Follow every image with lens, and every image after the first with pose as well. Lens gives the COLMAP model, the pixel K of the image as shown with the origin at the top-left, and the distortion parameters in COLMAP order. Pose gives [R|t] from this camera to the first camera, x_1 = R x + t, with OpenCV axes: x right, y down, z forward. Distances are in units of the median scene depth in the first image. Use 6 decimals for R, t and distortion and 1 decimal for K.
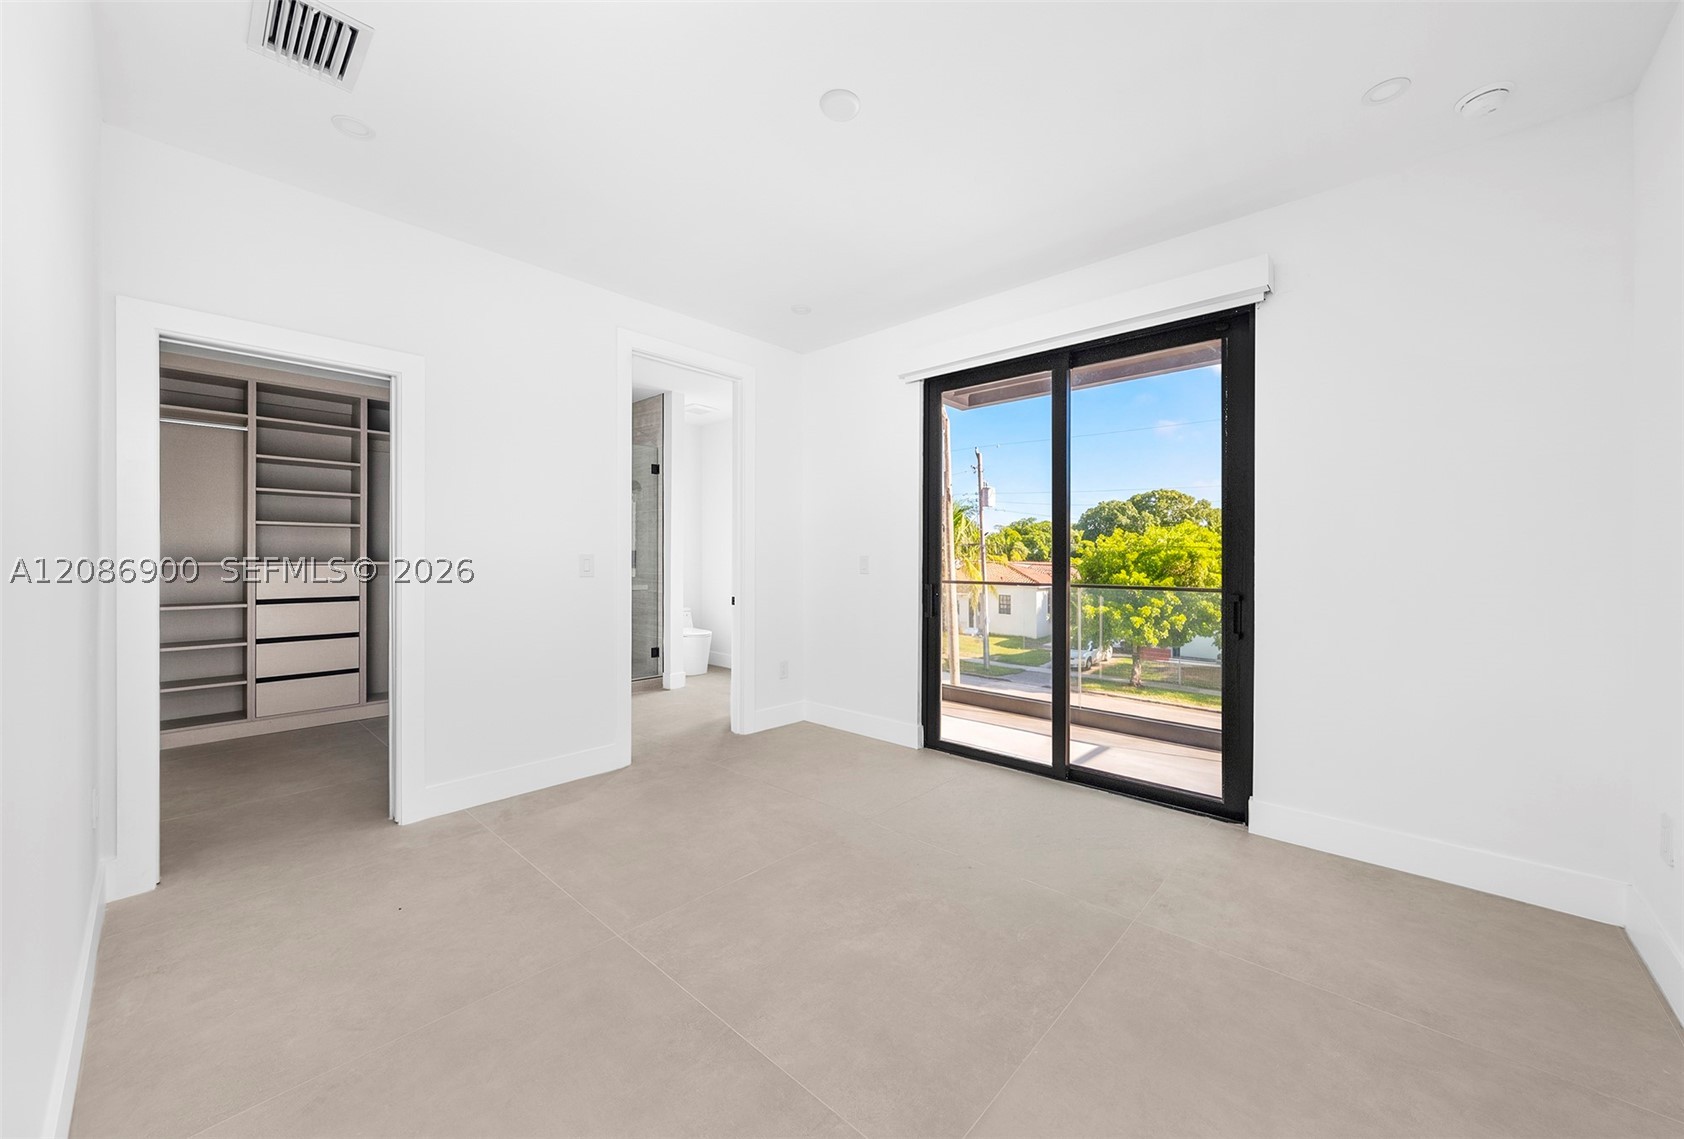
lens RADIAL K [[619.9, 0, 842.0], [0, 619.9, 569.5], [0, 0, 1]] dist [-0.000002, -0.000006]
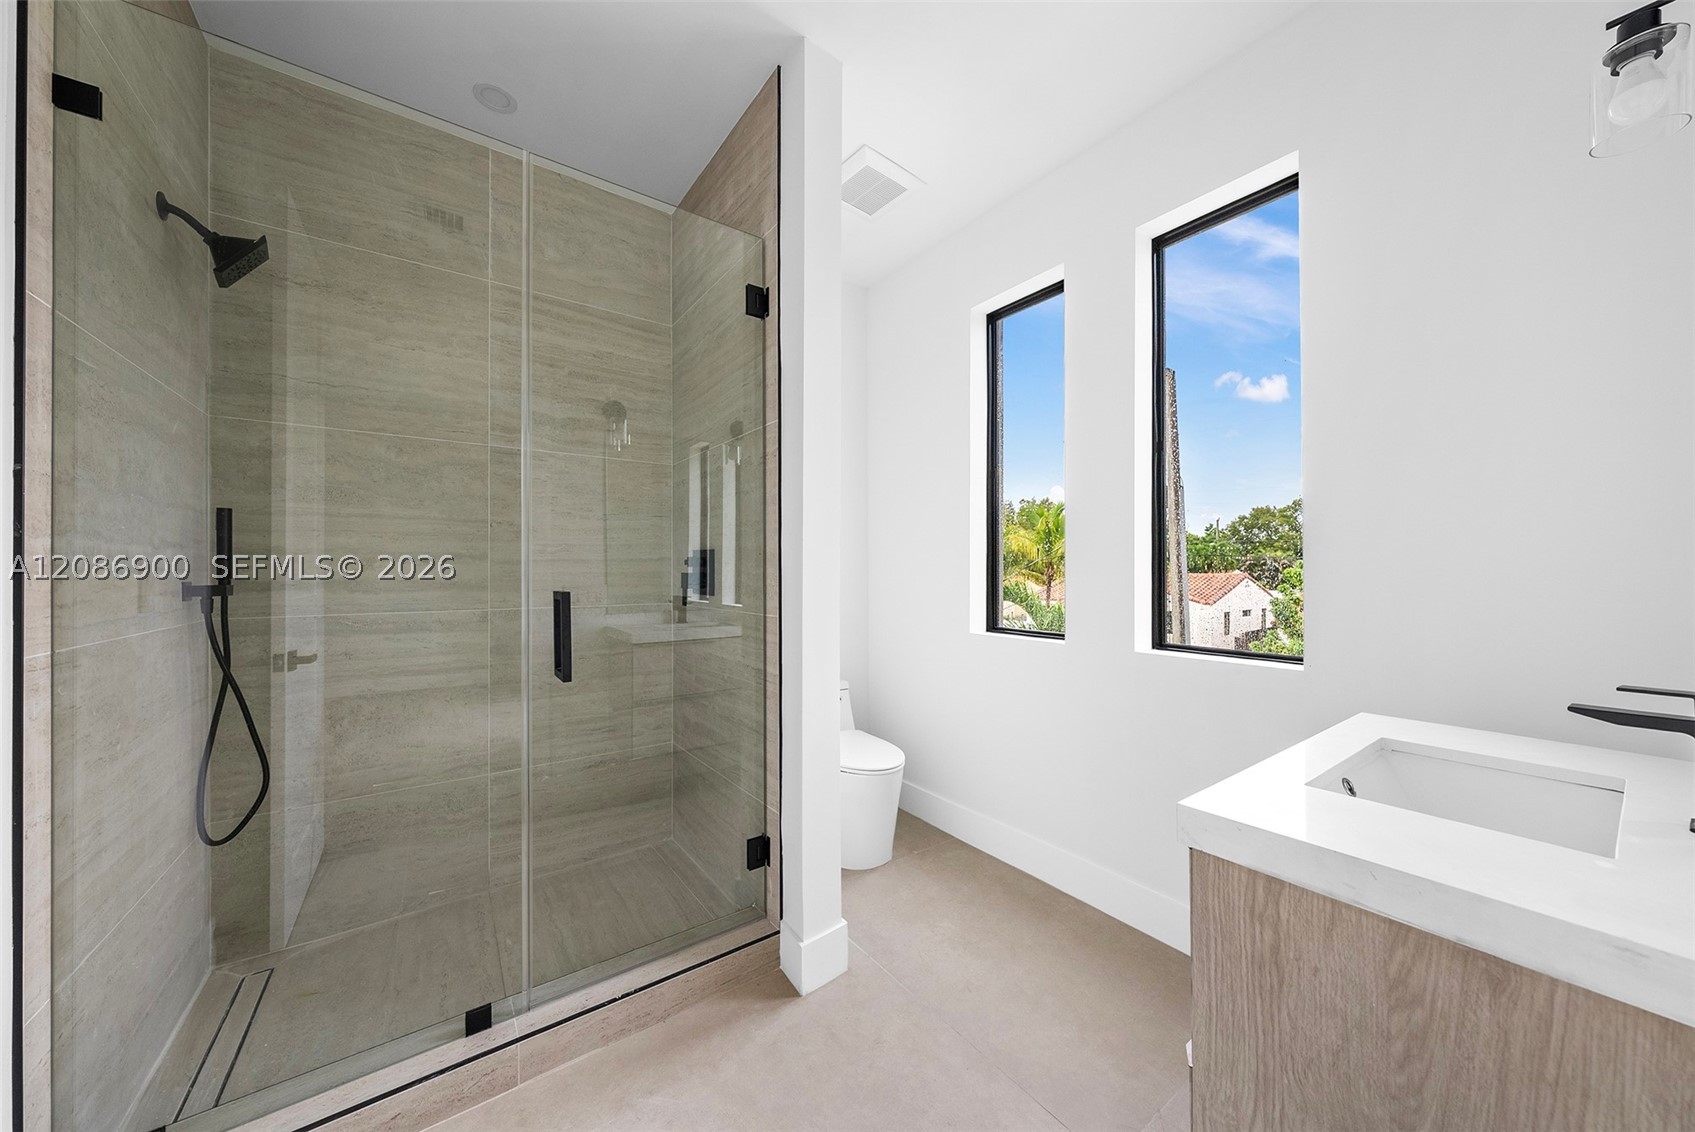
lens RADIAL K [[587.3, 0, 854.4], [0, 587.3, 563.5], [0, 0, 1]] dist [-0.000881, 0.000331]
pose [[0.981738, -0.010475, -0.189949, -0.188971], [0.005047, 0.999566, -0.029037, -0.011918], [0.190171, 0.027548, 0.981364, 0.694952]]
